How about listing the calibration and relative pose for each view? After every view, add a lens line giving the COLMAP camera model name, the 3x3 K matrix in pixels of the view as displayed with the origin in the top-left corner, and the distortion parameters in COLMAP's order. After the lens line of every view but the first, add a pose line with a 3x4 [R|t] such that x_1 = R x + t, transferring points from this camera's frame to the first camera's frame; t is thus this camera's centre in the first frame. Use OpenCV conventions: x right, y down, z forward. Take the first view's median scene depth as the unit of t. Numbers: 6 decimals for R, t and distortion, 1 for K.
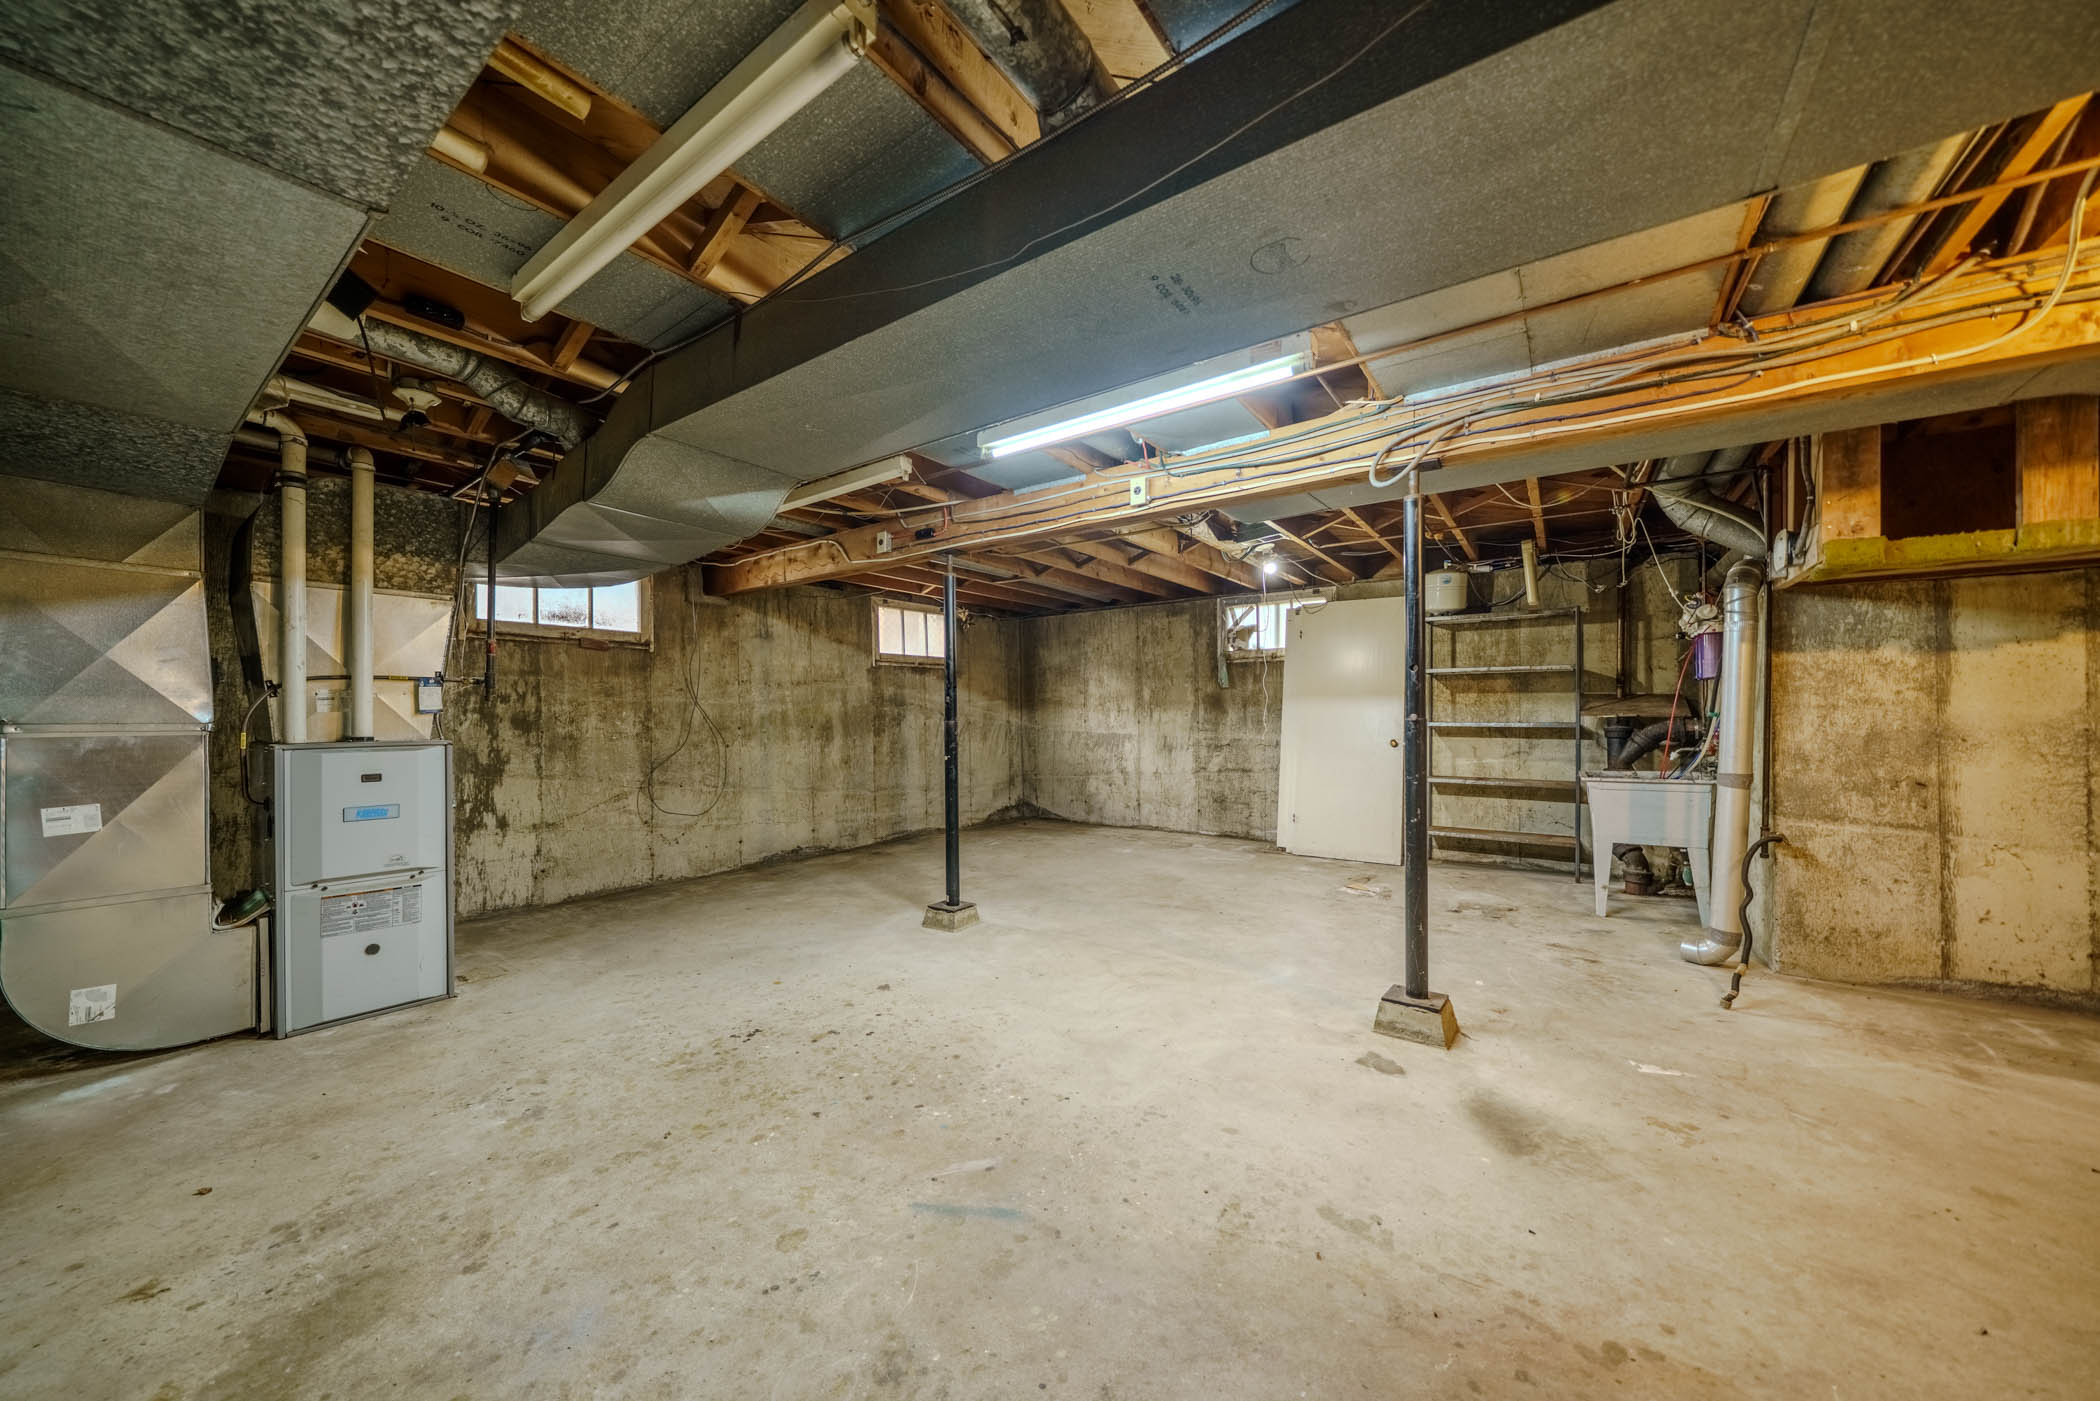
lens RADIAL K [[718.8, 0, 1043.4], [0, 718.8, 708.1], [0, 0, 1]] dist [-0.011288, -0.000206]
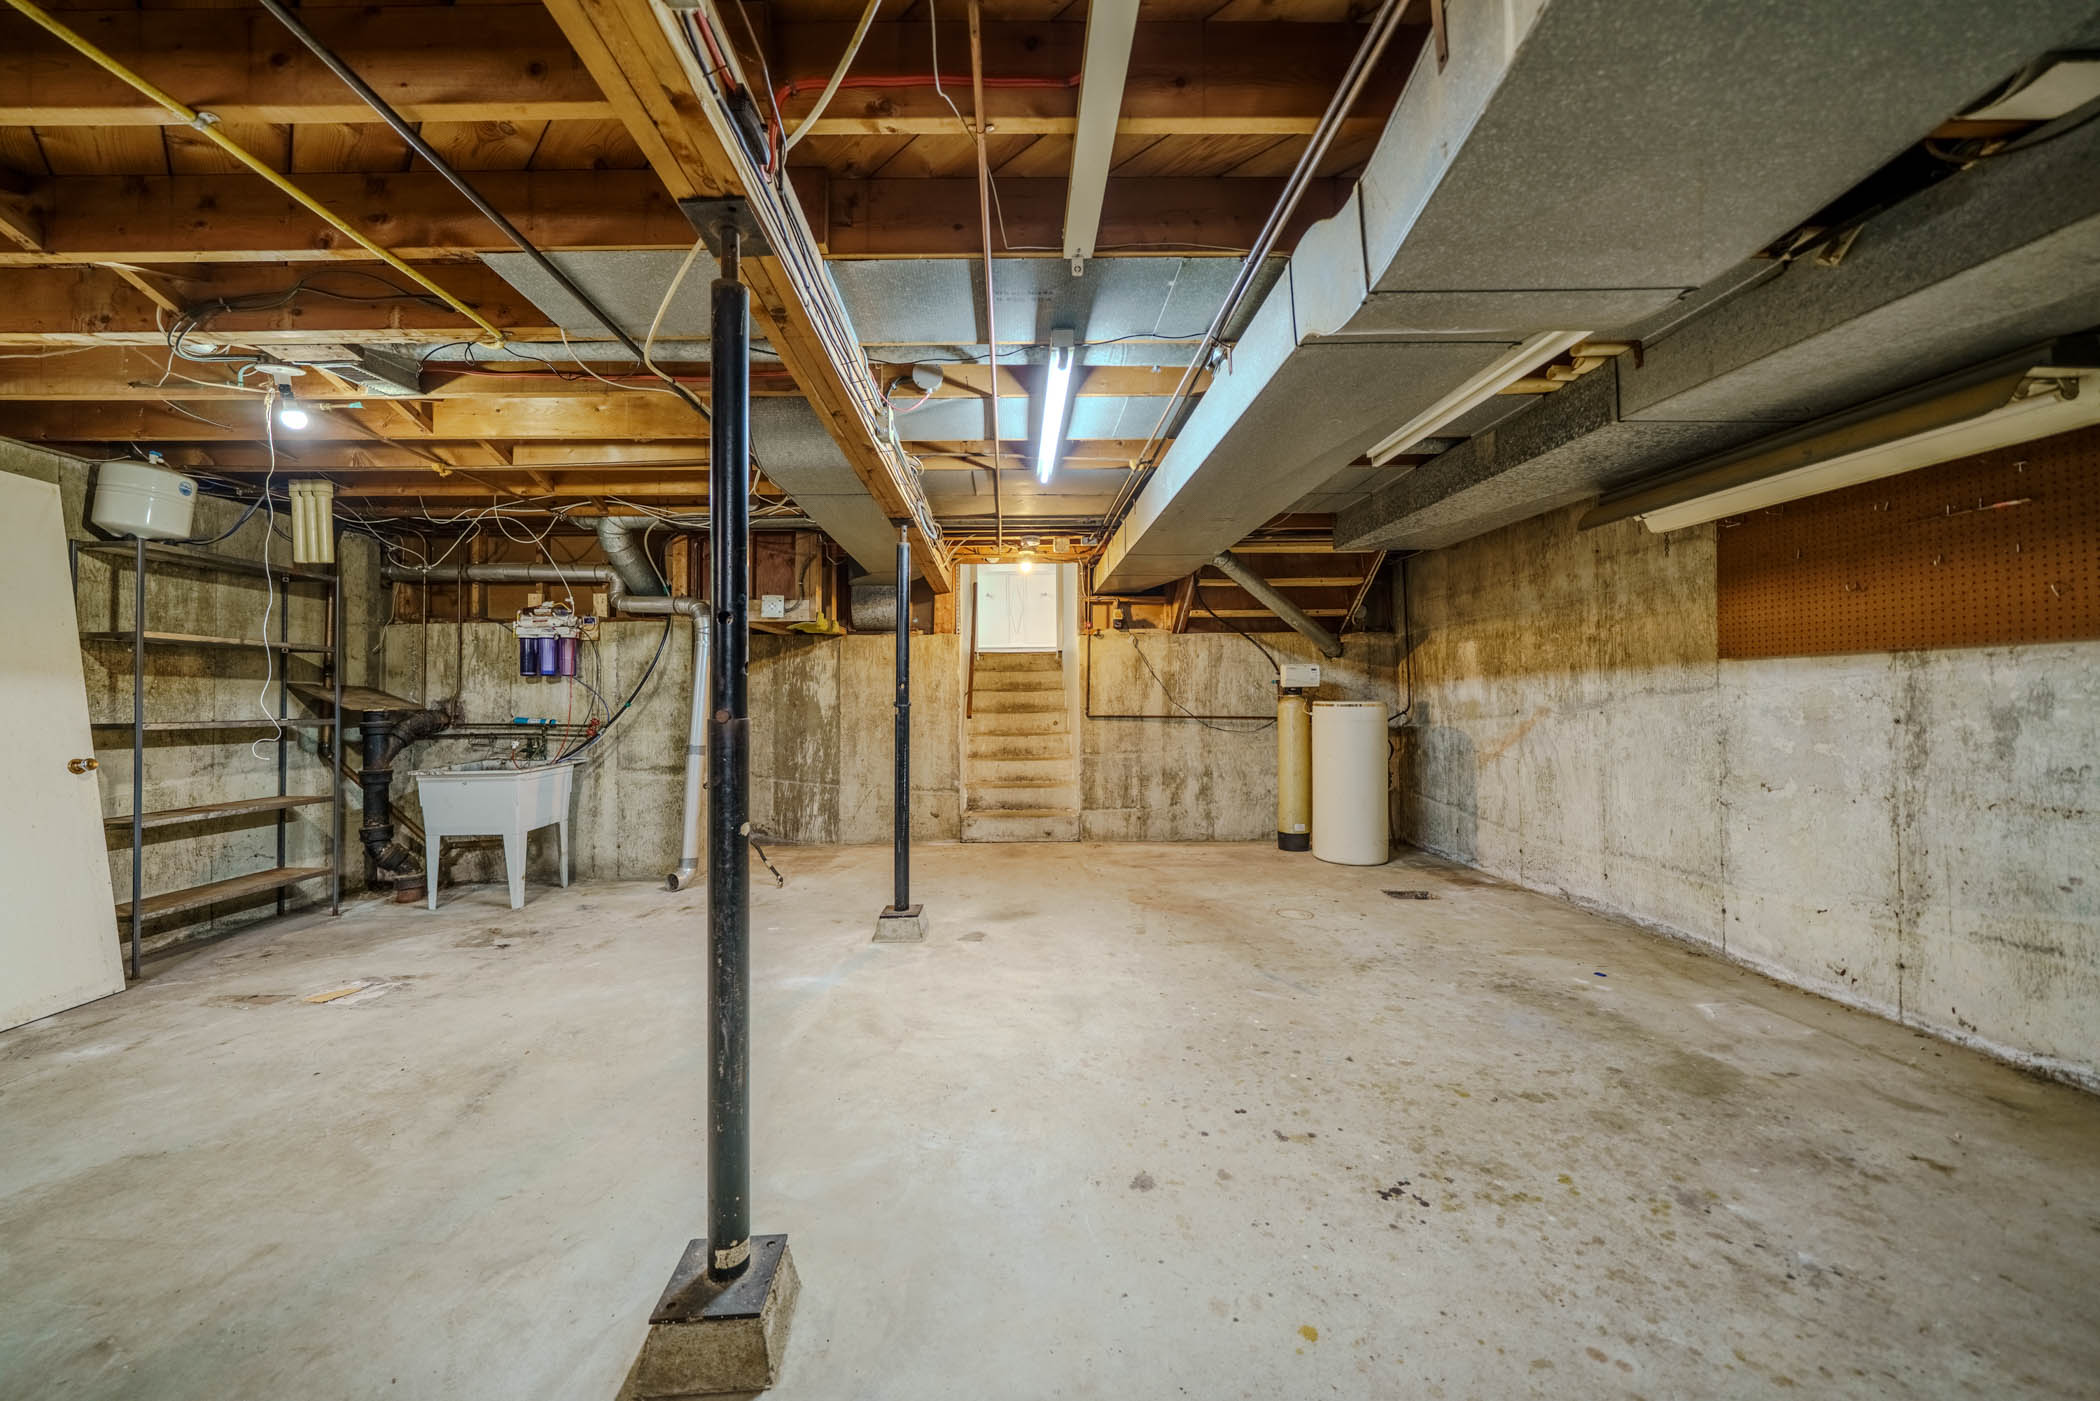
lens RADIAL K [[718.8, 0, 1031.5], [0, 718.8, 702.5], [0, 0, 1]] dist [-0.011288, -0.000206]
pose [[-0.602617, 0.006316, 0.798006, -0.731001], [0.003280, 0.999980, -0.005437, 0.017593], [-0.798024, -0.000659, -0.602626, 1.660878]]
